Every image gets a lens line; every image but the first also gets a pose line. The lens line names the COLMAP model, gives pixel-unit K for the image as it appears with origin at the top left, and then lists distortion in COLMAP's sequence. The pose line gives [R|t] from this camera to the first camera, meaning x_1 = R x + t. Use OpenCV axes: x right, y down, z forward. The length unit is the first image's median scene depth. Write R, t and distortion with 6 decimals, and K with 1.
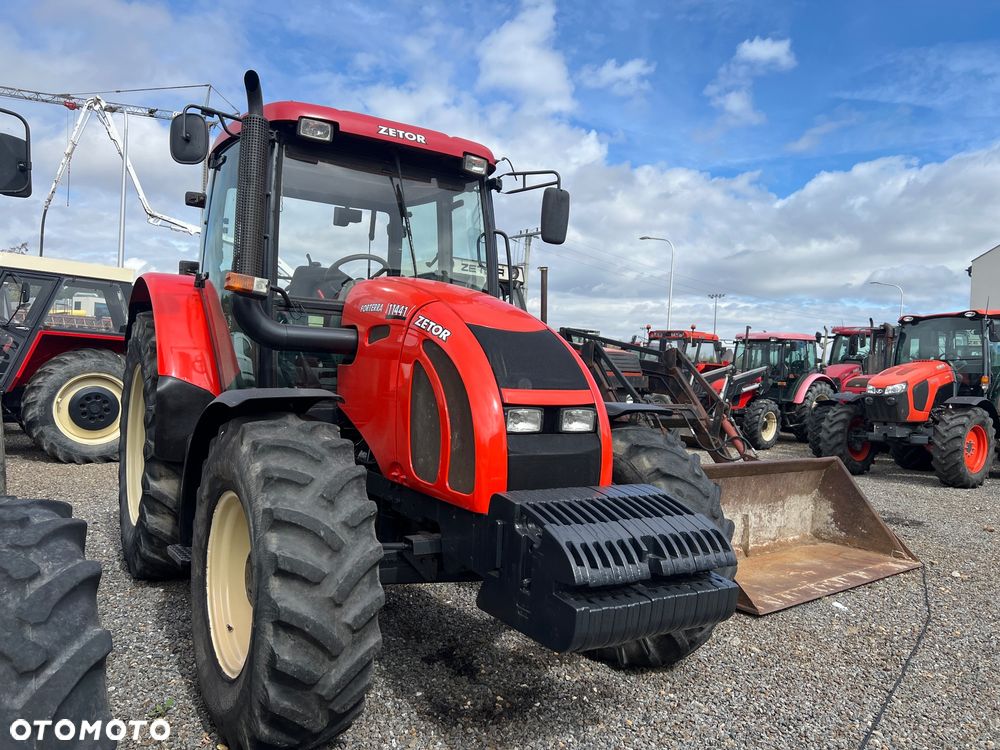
lens RADIAL K [[752.6, 0, 500.0], [0, 752.6, 375.0], [0, 0, 1]] dist [0.065581, -0.078063]
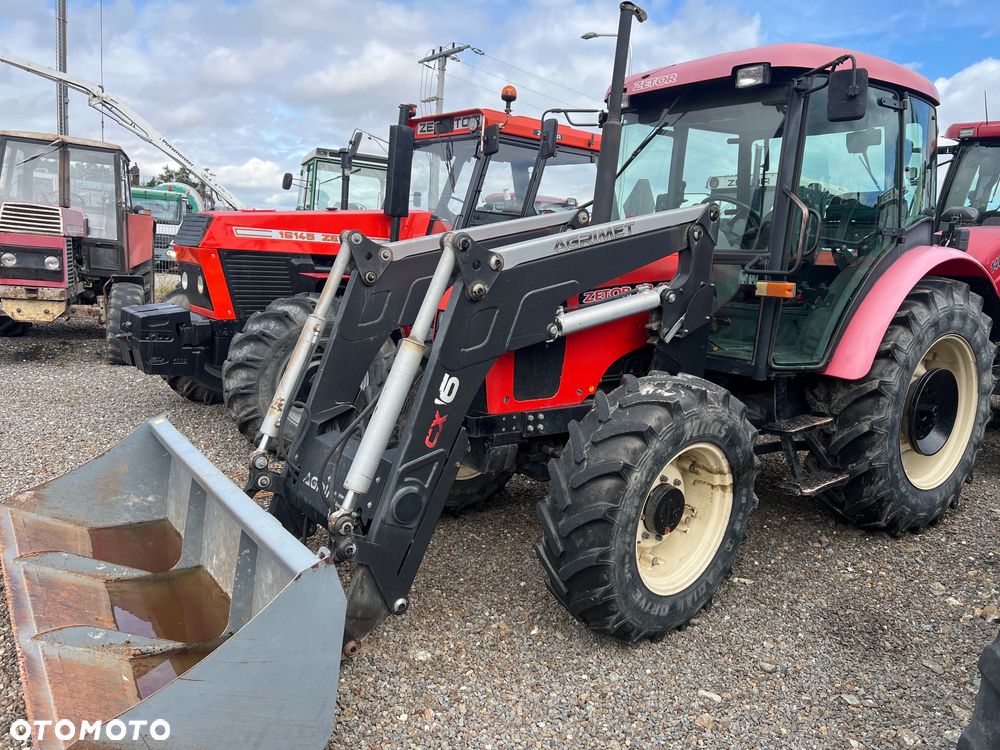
lens RADIAL K [[752.6, 0, 500.0], [0, 752.6, 375.0], [0, 0, 1]] dist [0.065581, -0.078063]
pose [[0.999550, 0.019637, -0.022684, 0.542004], [-0.016205, 0.989640, 0.142653, 0.011131], [0.025250, -0.142221, 0.989513, 1.419928]]
